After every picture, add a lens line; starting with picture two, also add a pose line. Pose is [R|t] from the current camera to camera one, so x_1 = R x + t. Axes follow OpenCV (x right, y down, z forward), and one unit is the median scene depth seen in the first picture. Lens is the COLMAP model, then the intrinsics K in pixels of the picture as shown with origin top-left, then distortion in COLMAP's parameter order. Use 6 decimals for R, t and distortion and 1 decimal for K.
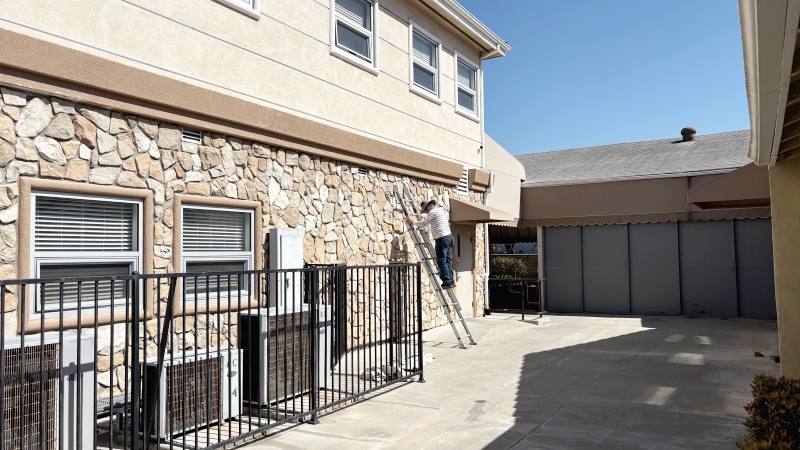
lens RADIAL K [[643.4, 0, 400.0], [0, 643.4, 225.0], [0, 0, 1]] dist [0.002004, -0.001058]
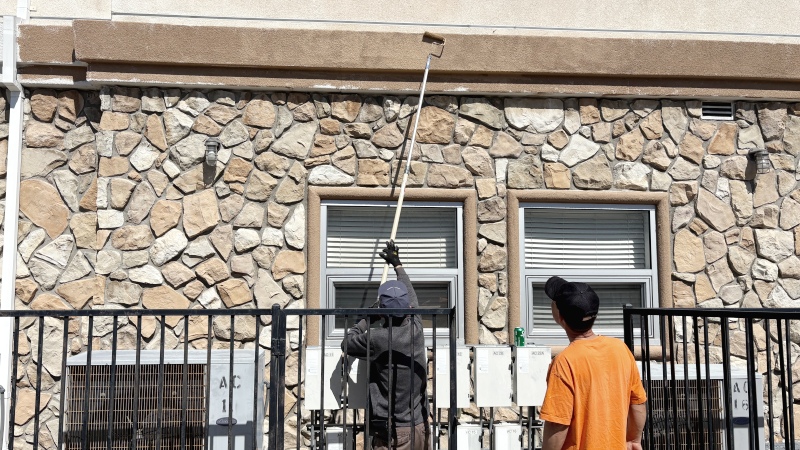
lens RADIAL K [[706.7, 0, 400.2], [0, 706.7, 197.9], [0, 0, 1]] dist [-0.000716, -0.001550]
pose [[0.549834, -0.082304, -0.831209, 0.158660], [0.028033, 0.996391, -0.080117, 0.012484], [0.834803, 0.020750, 0.550157, 0.371169]]
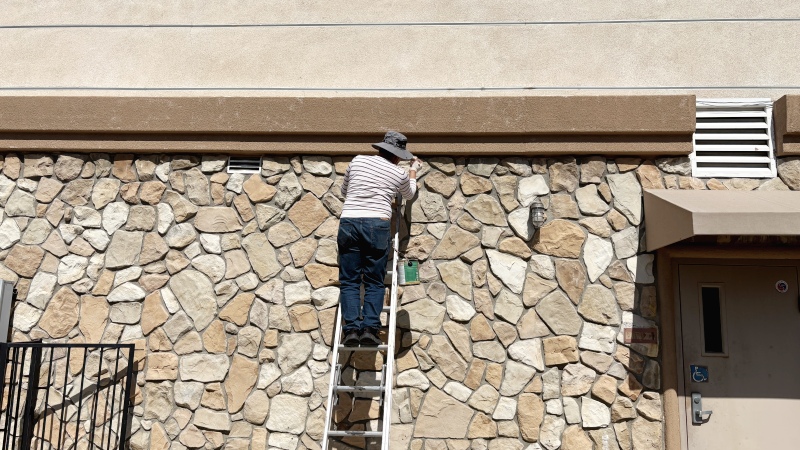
lens RADIAL K [[643.4, 0, 400.0], [0, 643.4, 225.0], [0, 0, 1]] dist [0.002004, -0.001058]
pose [[0.408488, -0.112135, -0.905850, 0.487102], [0.010653, 0.992943, -0.118112, 0.027925], [0.912702, 0.038597, 0.406800, 0.983655]]
